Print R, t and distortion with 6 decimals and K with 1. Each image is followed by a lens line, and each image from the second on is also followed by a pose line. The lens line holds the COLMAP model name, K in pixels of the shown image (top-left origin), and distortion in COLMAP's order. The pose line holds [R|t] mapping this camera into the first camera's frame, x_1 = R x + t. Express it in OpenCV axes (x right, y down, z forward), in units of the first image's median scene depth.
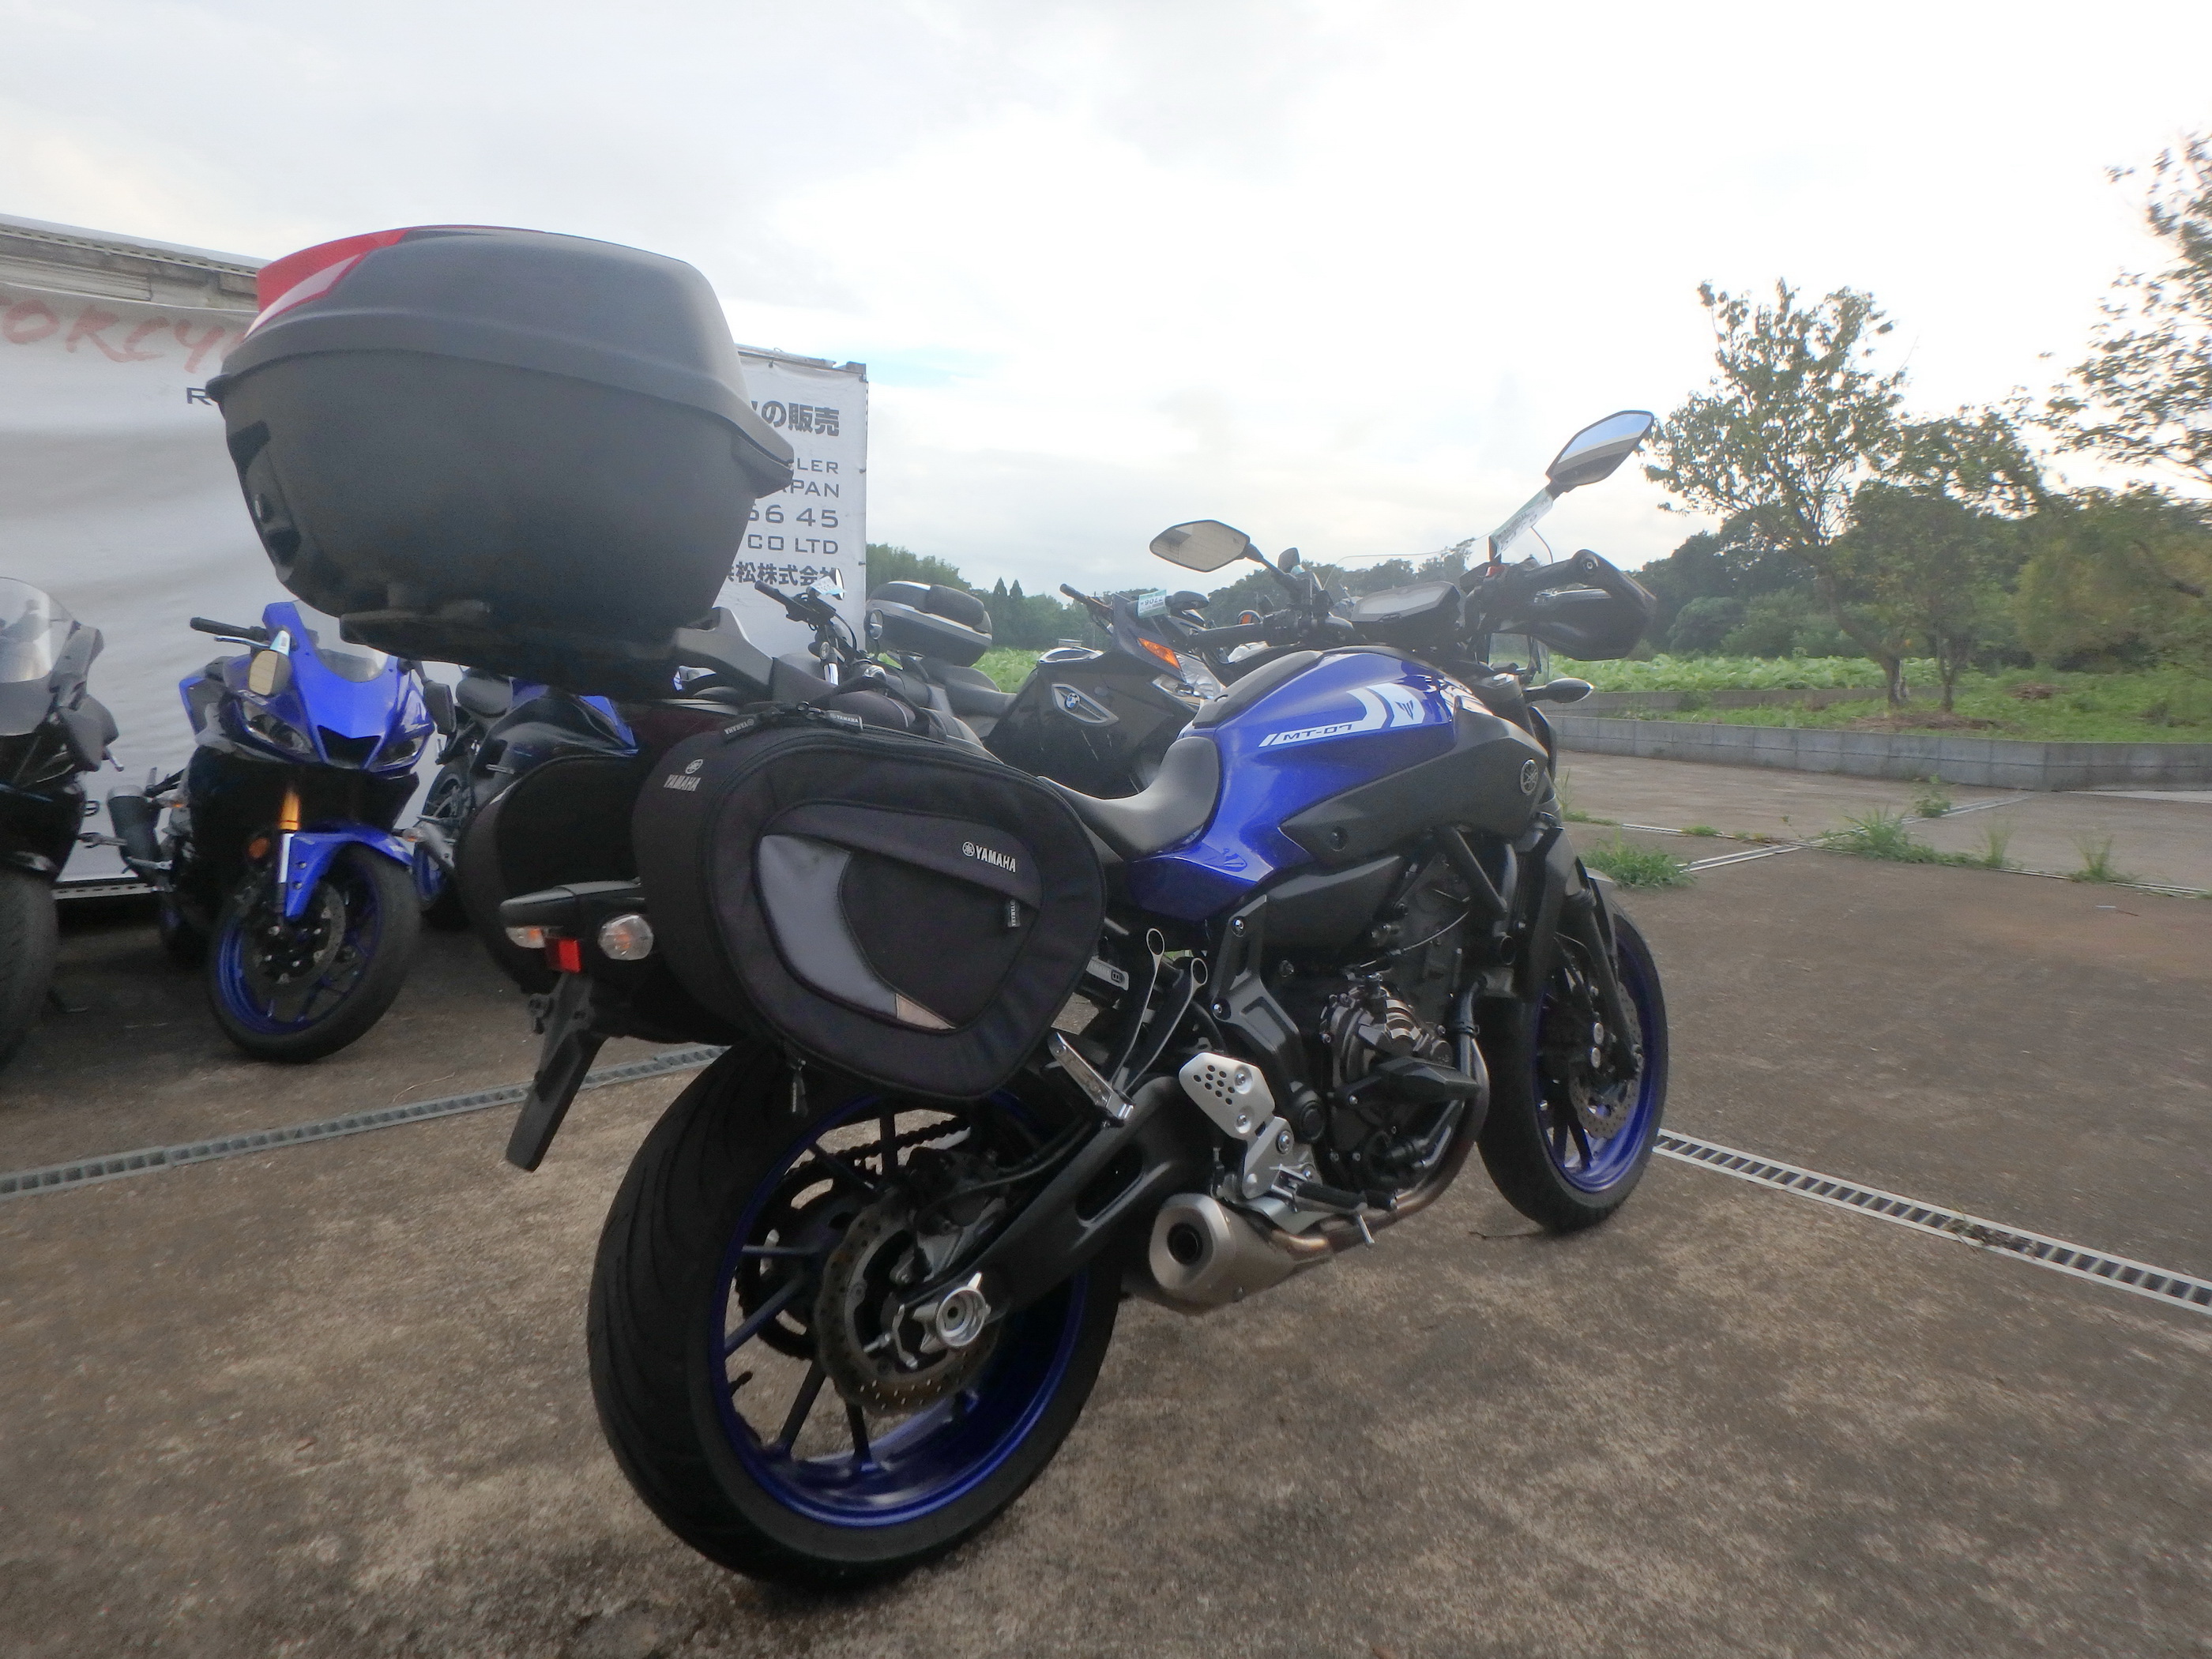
lens RADIAL K [[1372.2, 0, 1119.2], [0, 1372.2, 814.4], [0, 0, 1]] dist [-0.043320, 0.002008]
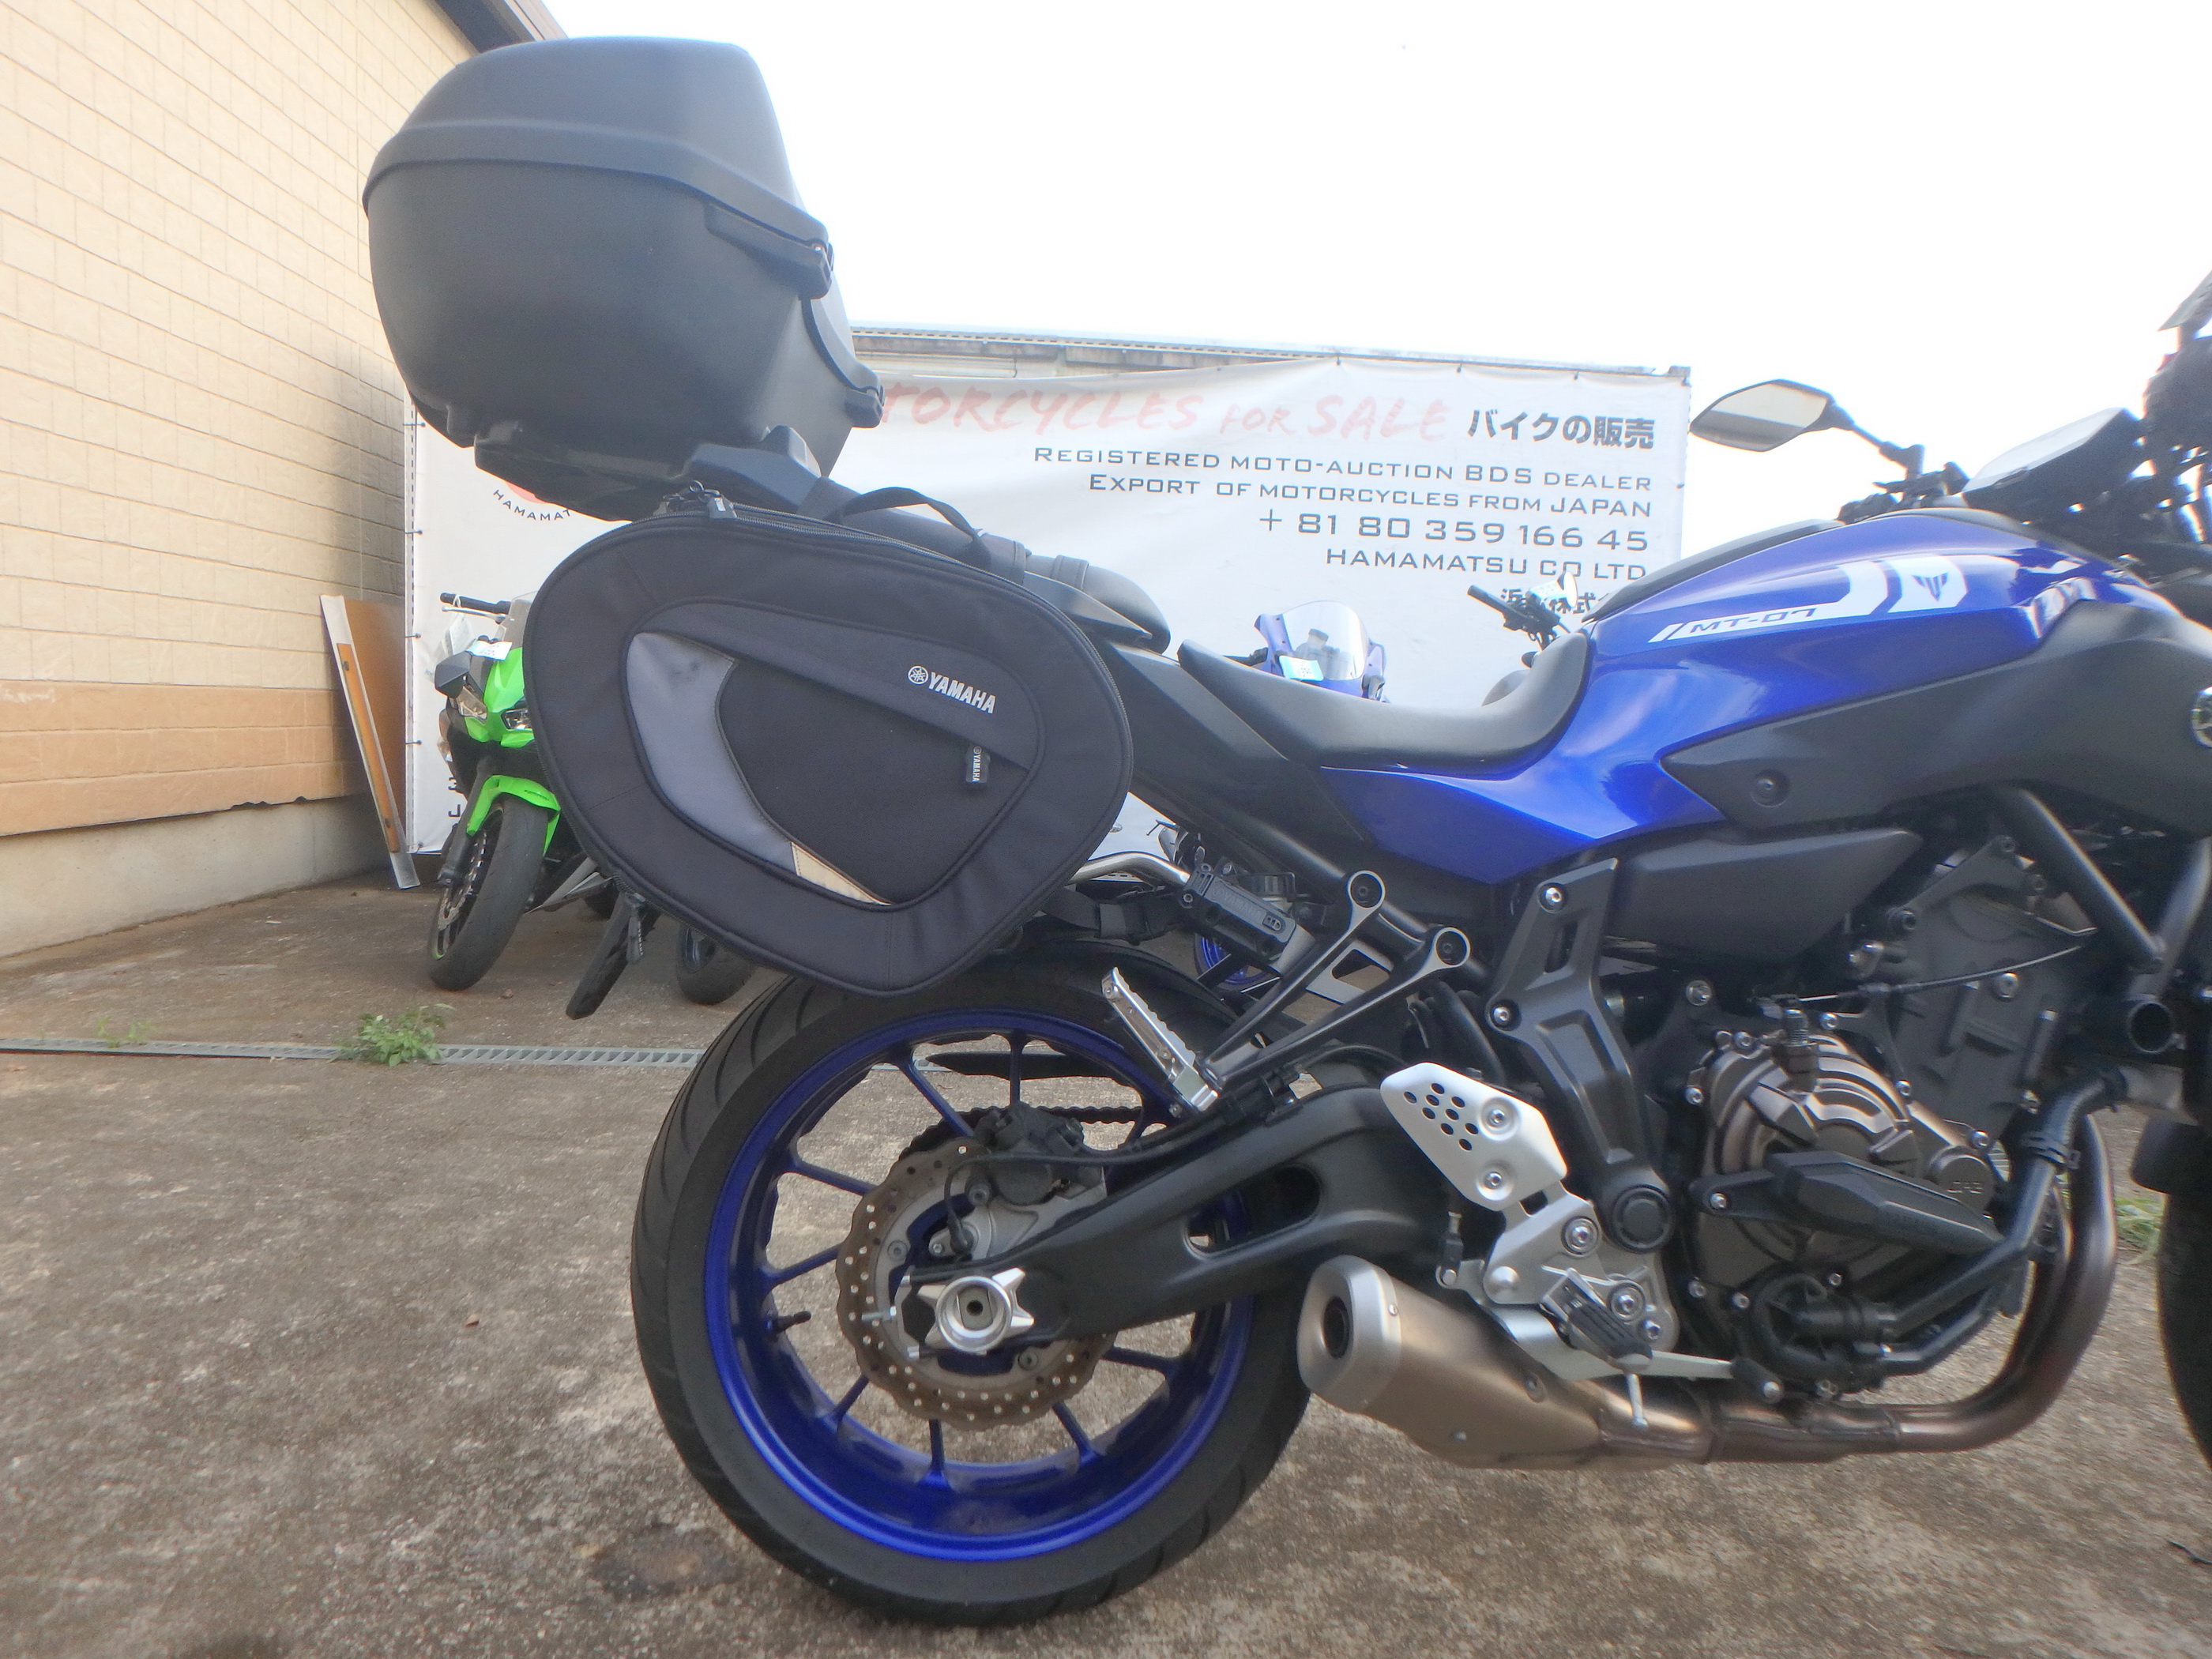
lens RADIAL K [[1372.2, 0, 1086.7], [0, 1372.2, 835.2], [0, 0, 1]] dist [-0.043320, 0.002008]
pose [[0.767920, 0.065394, -0.637199, 0.317705], [-0.095323, 0.995365, -0.012727, 0.077058], [0.633414, 0.070513, 0.770594, 0.326128]]
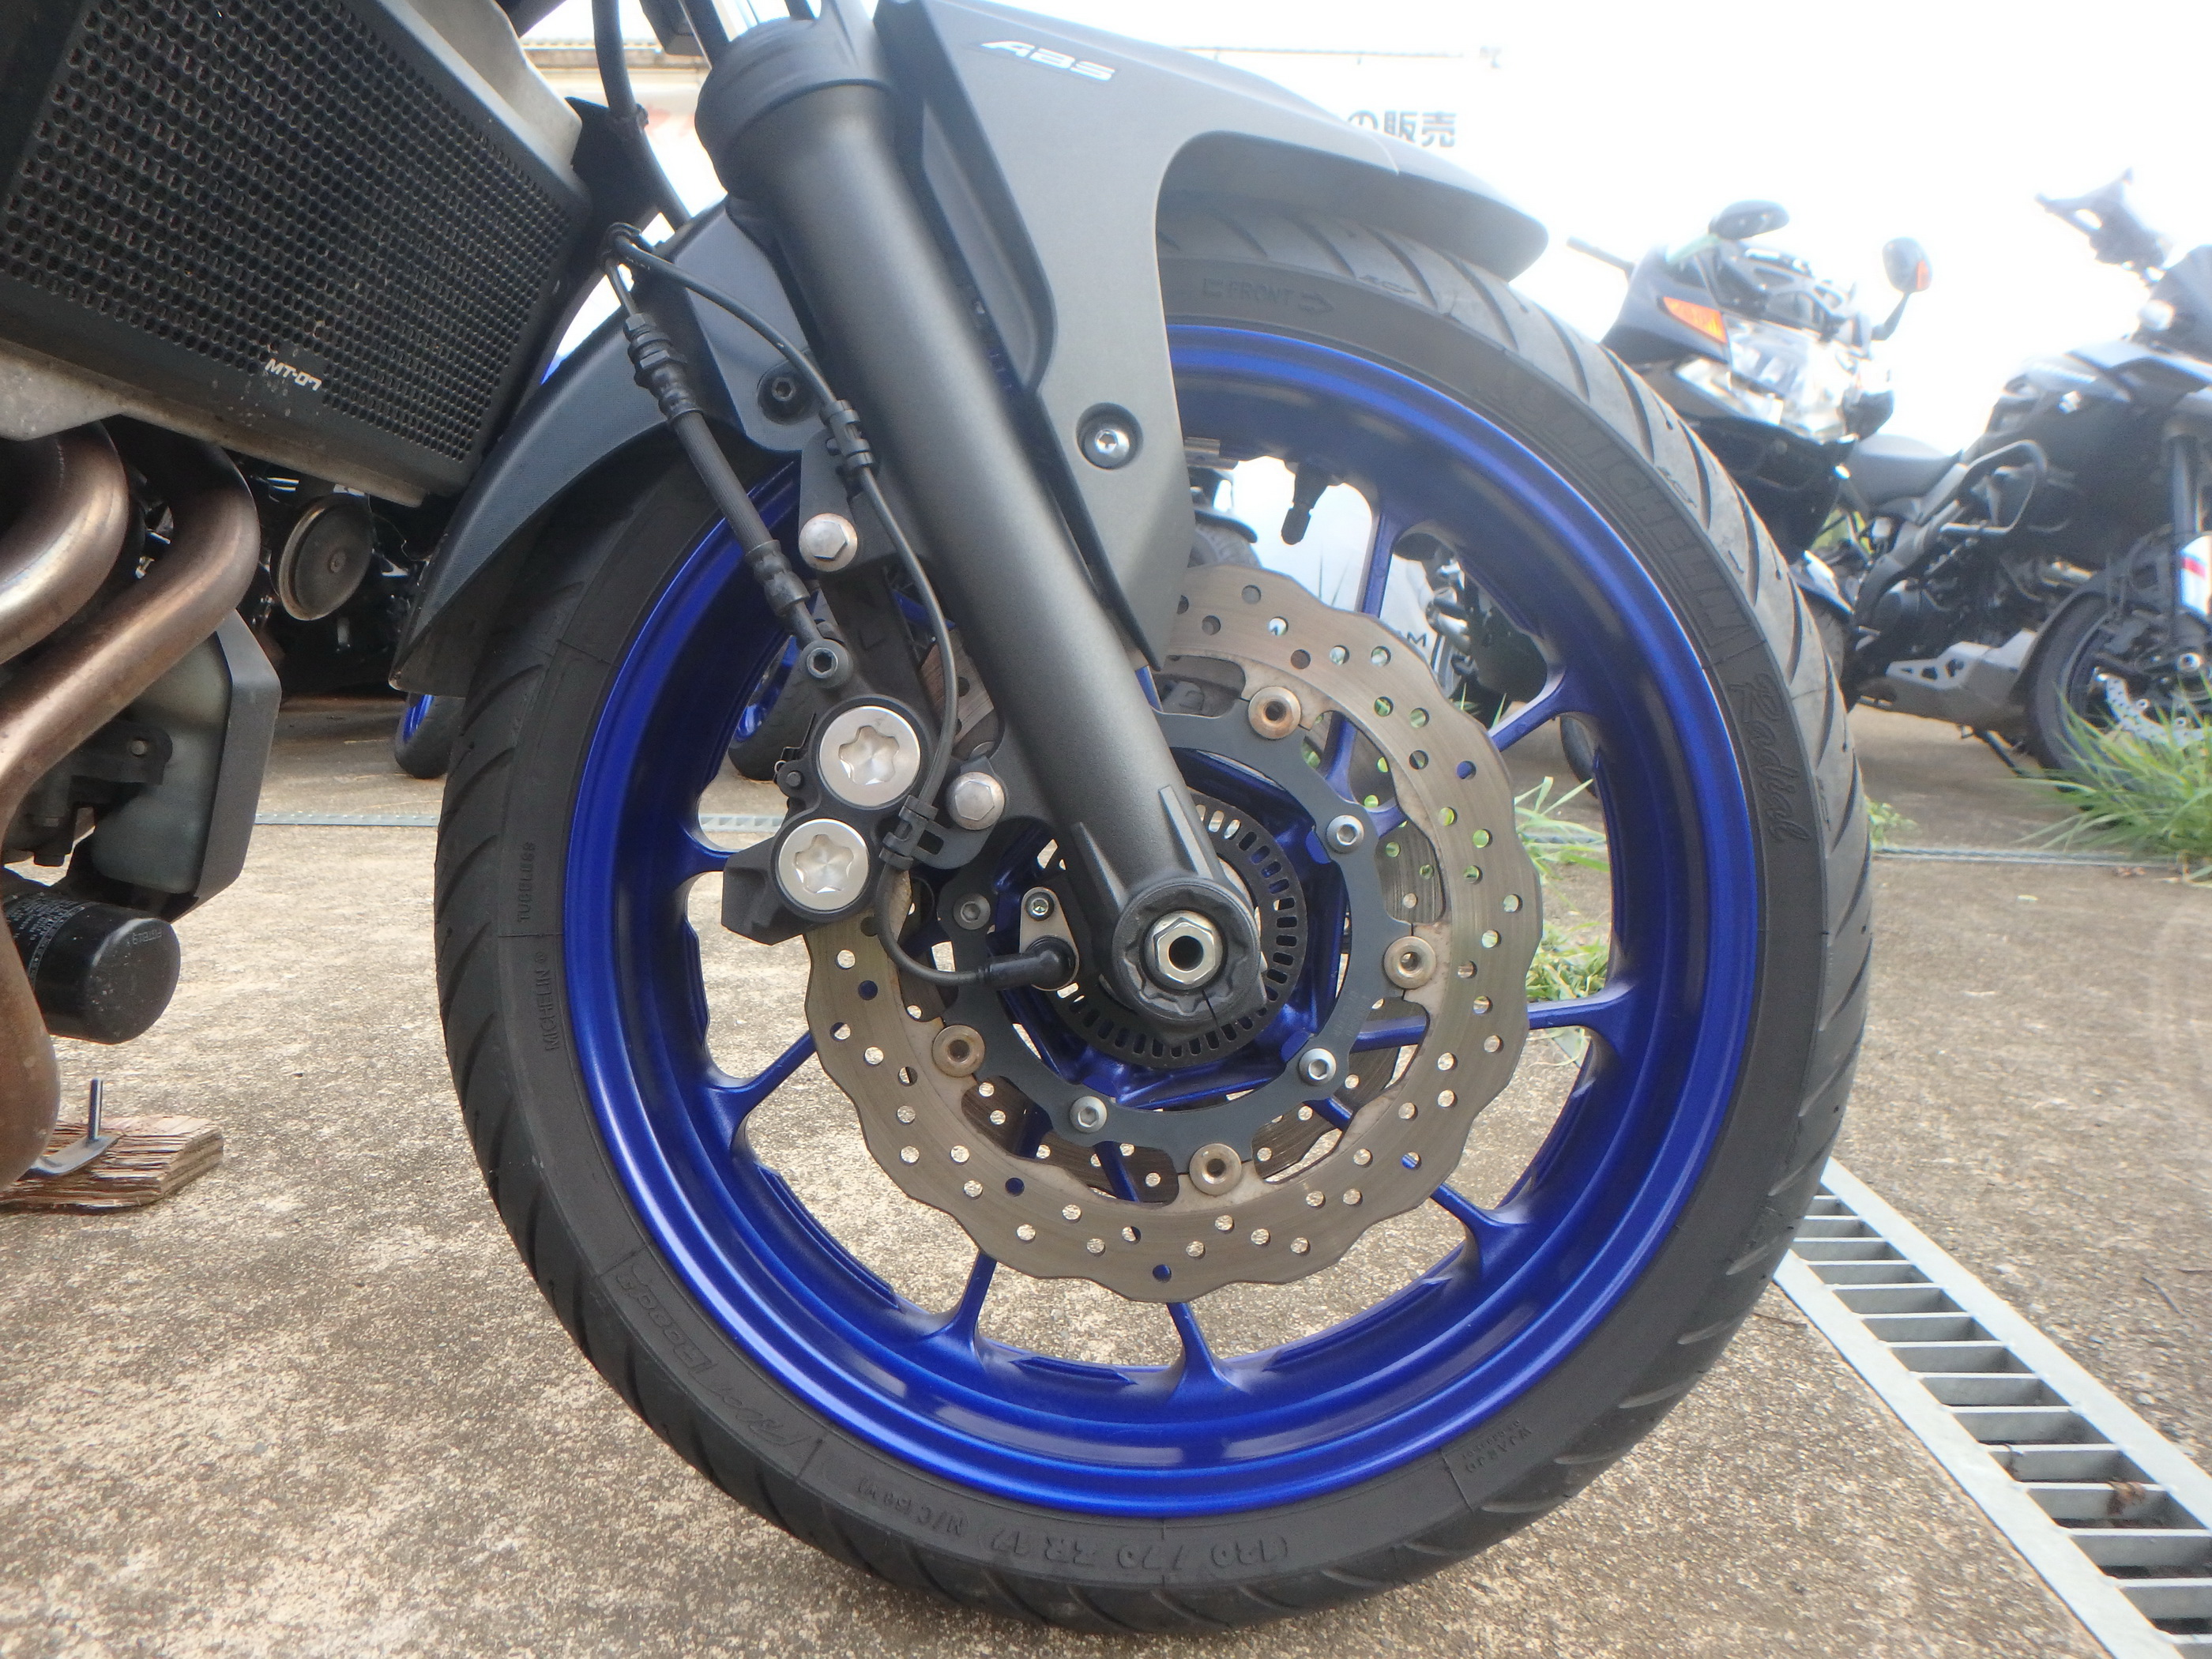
lens RADIAL K [[1372.2, 0, 1102.7], [0, 1372.2, 823.6], [0, 0, 1]] dist [-0.043320, 0.002008]
pose [[0.735490, 0.114438, -0.667801, 0.656369], [-0.090766, 0.993390, 0.070267, 0.195057], [0.671428, 0.008933, 0.741016, 1.107877]]
